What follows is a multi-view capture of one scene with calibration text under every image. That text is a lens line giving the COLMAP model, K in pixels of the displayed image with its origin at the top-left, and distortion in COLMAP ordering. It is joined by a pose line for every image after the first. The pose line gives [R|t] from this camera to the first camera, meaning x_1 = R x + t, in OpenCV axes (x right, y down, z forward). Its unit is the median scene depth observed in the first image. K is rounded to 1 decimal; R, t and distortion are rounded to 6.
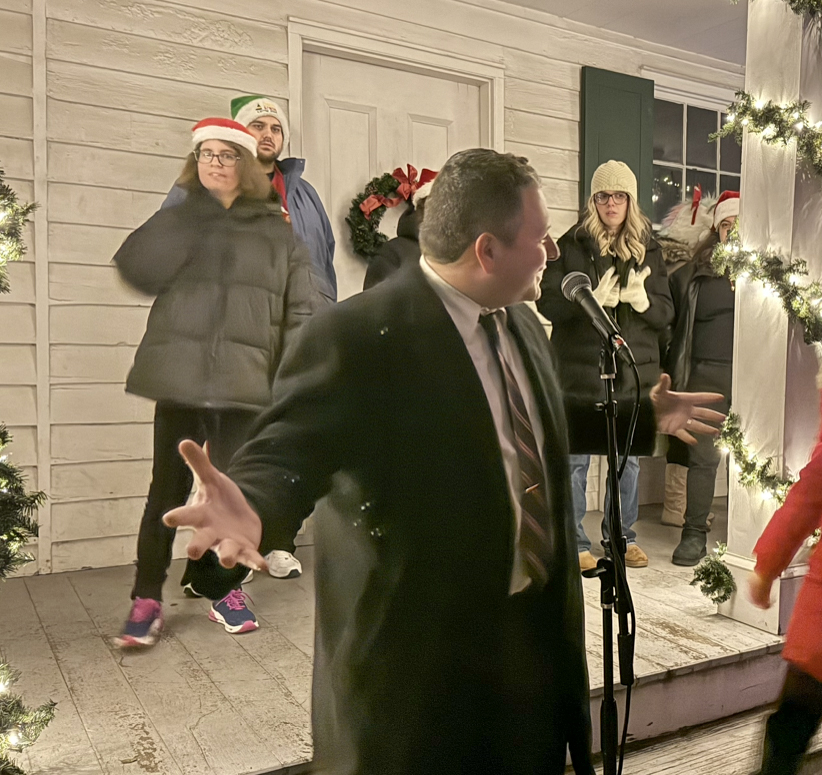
lens RADIAL K [[907.1, 0, 554.1], [0, 907.1, 391.5], [0, 0, 1]] dist [0.051703, 0.000000]
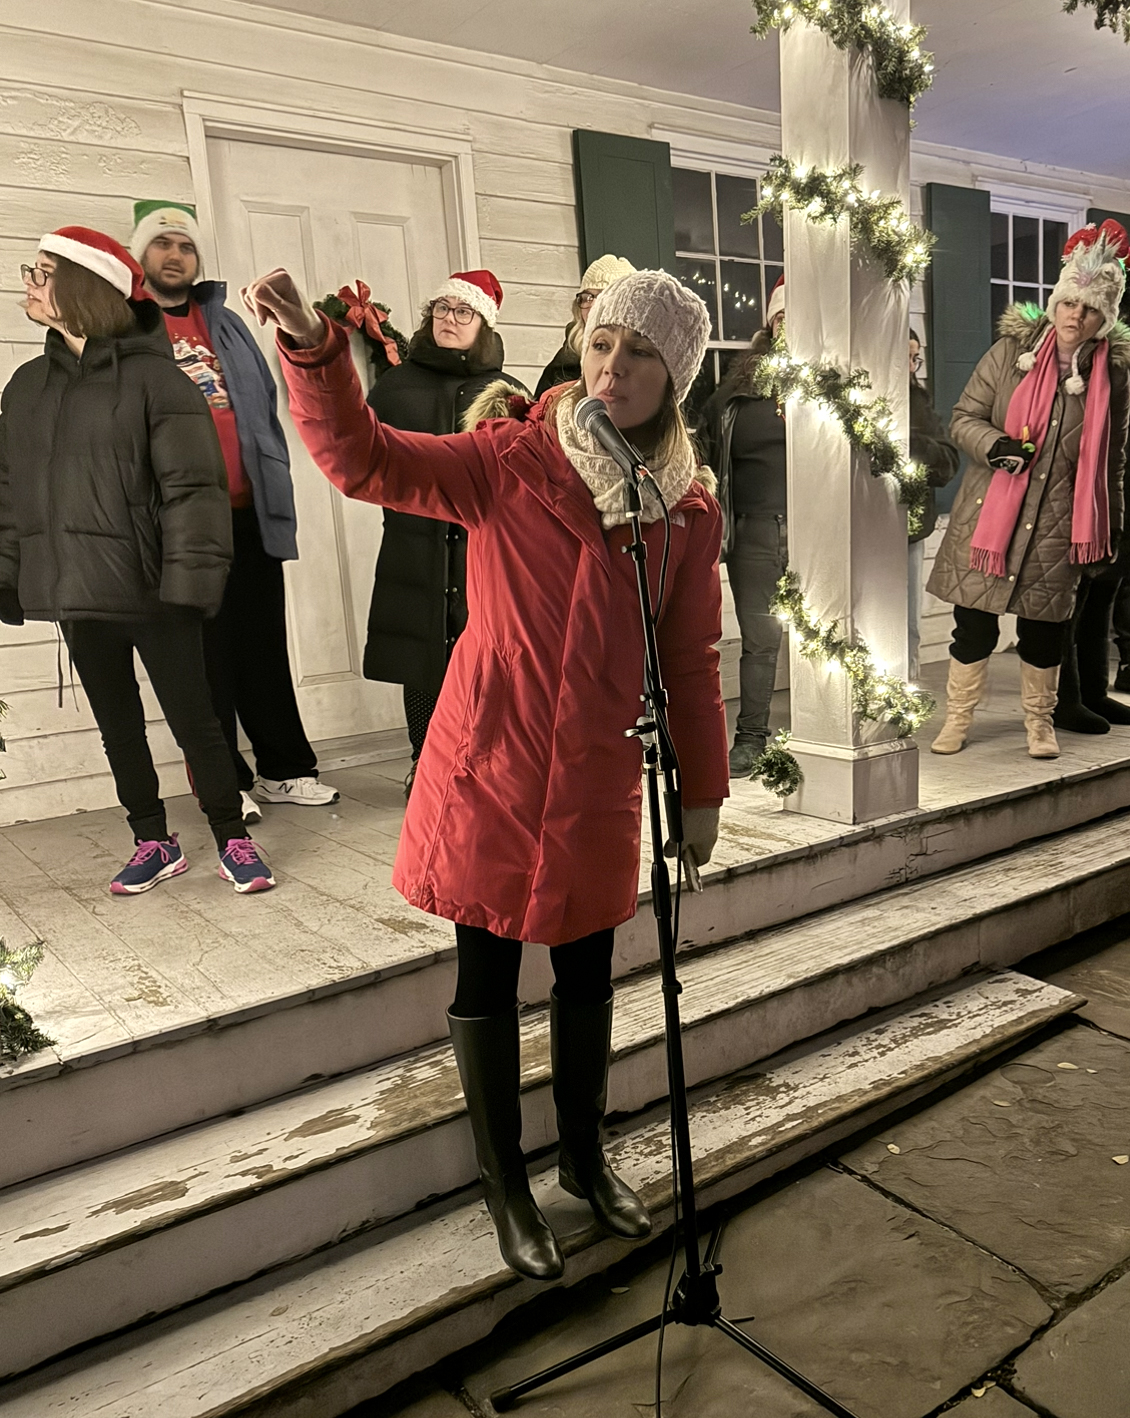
lens RADIAL K [[1203.8, 0, 609.5], [0, 1203.8, 745.8], [0, 0, 1]] dist [0.052311, -0.057302]
pose [[0.996593, -0.079152, 0.023192, -0.004849], [0.075341, 0.988037, 0.134557, 0.022776], [-0.033566, -0.132351, 0.990634, -0.102710]]
